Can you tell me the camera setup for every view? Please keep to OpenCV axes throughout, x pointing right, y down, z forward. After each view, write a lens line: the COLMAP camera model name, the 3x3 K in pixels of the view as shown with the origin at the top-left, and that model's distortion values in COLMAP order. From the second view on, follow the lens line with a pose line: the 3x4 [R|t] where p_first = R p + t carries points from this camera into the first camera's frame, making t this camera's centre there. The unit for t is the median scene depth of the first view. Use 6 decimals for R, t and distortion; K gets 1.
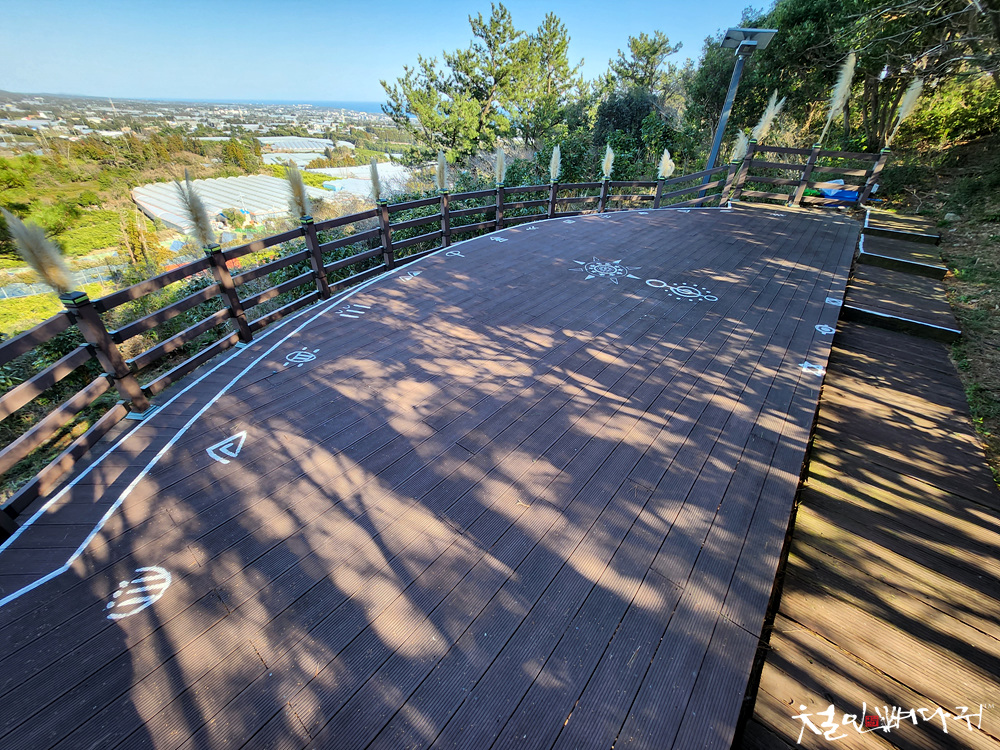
lens RADIAL K [[431.1, 0, 500.0], [0, 431.1, 375.0], [0, 0, 1]] dist [-0.018801, 0.000536]
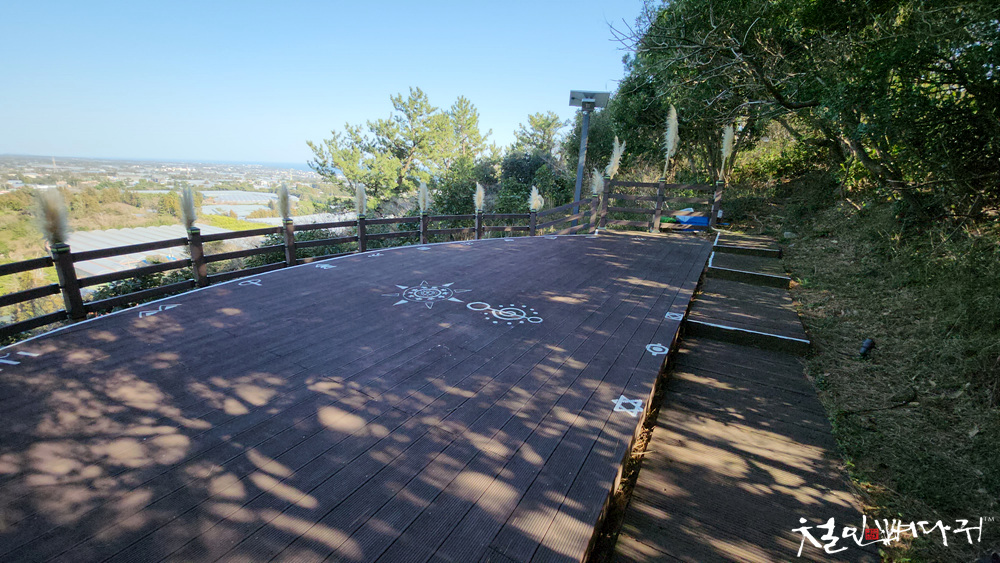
lens RADIAL K [[414.7, 0, 500.0], [0, 414.7, 281.5], [0, 0, 1]] dist [-0.016857, 0.000054]
pose [[0.986797, -0.034919, 0.158152, 0.171307], [0.078859, 0.956506, -0.280853, -0.017622], [-0.141466, 0.289617, 0.946631, 0.130878]]
